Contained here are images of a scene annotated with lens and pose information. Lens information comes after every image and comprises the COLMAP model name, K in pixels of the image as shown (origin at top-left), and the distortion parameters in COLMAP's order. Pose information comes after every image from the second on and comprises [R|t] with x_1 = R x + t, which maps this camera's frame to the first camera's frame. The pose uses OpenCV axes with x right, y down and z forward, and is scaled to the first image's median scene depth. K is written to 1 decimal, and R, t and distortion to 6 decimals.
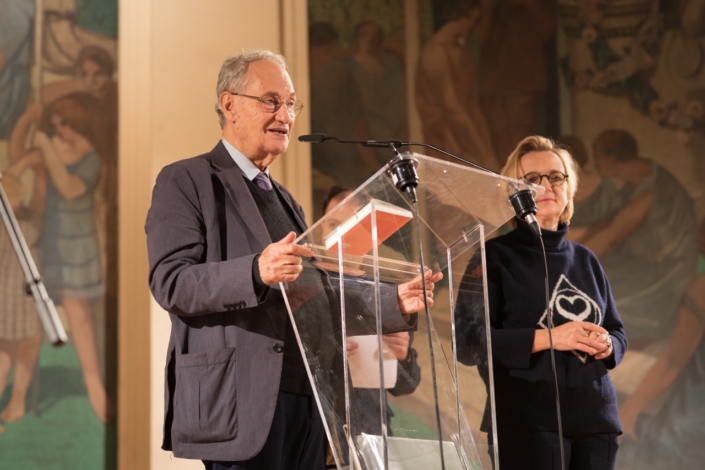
lens RADIAL K [[1669.4, 0, 353.7], [0, 1669.4, 256.2], [0, 0, 1]] dist [0.029155, -0.820870]
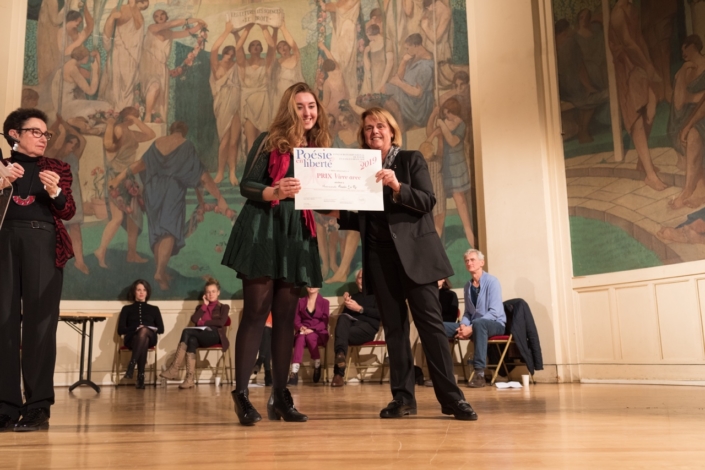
lens RADIAL K [[673.9, 0, 352.5], [0, 673.9, 235.0], [0, 0, 1]] dist [0.009592, 0.001953]
pose [[0.634809, -0.120195, -0.763263, 0.388655], [0.170879, 0.985206, -0.013024, 0.065559], [0.753537, -0.122158, 0.645956, 0.336953]]
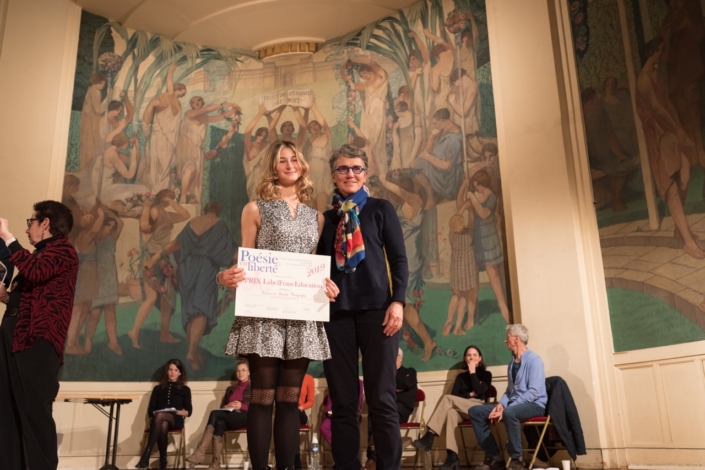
lens RADIAL K [[673.9, 0, 352.5], [0, 673.9, 235.0], [0, 0, 1]] dist [0.009592, 0.001953]
pose [[0.568095, -0.220496, -0.792874, 0.397248], [0.185322, 0.972969, -0.137797, 0.070496], [0.801825, -0.068656, 0.593602, 0.369772]]
